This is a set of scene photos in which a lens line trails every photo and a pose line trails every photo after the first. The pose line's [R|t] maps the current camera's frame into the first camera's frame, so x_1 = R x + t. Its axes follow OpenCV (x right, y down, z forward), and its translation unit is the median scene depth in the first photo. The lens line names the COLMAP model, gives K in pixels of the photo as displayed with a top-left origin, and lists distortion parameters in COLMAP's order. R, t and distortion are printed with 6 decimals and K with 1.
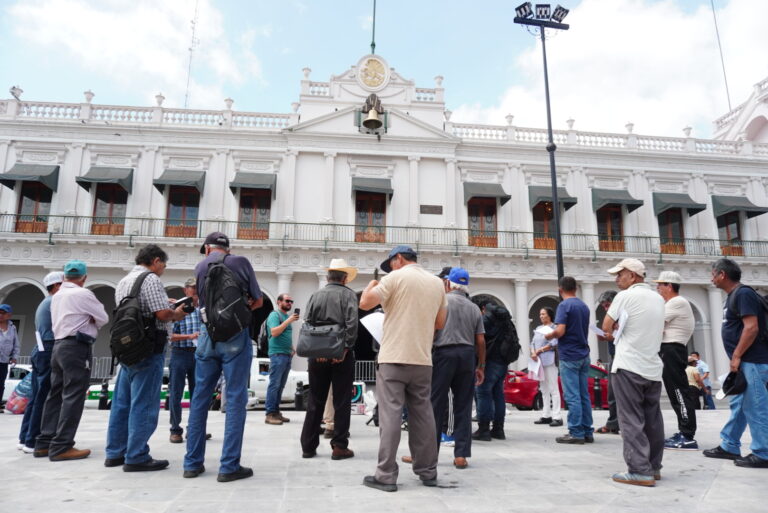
lens RADIAL K [[518.1, 0, 383.6], [0, 518.1, 254.9], [0, 0, 1]] dist [-0.037486, 0.016775]
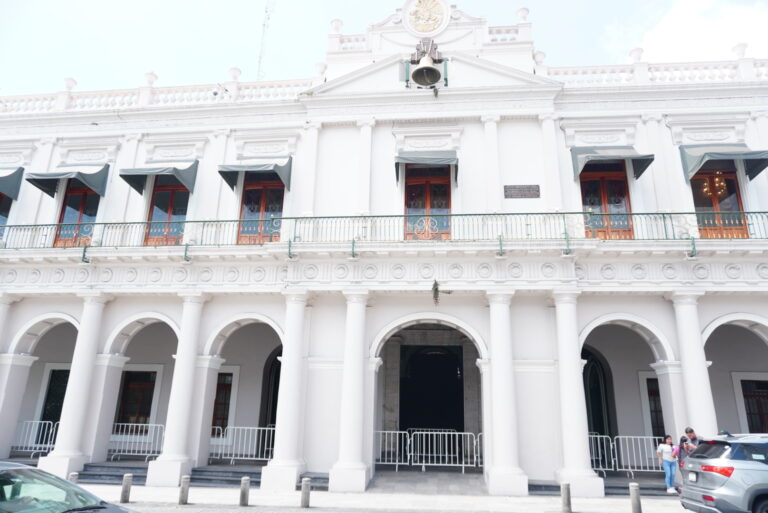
lens RADIAL K [[518.1, 0, 385.8], [0, 518.1, 255.6], [0, 0, 1]] dist [-0.037486, 0.016775]
pose [[0.980791, -0.050183, -0.188495, 0.043526], [0.027522, 0.992275, -0.120969, 0.064874], [0.193109, 0.113457, 0.974595, 0.351265]]
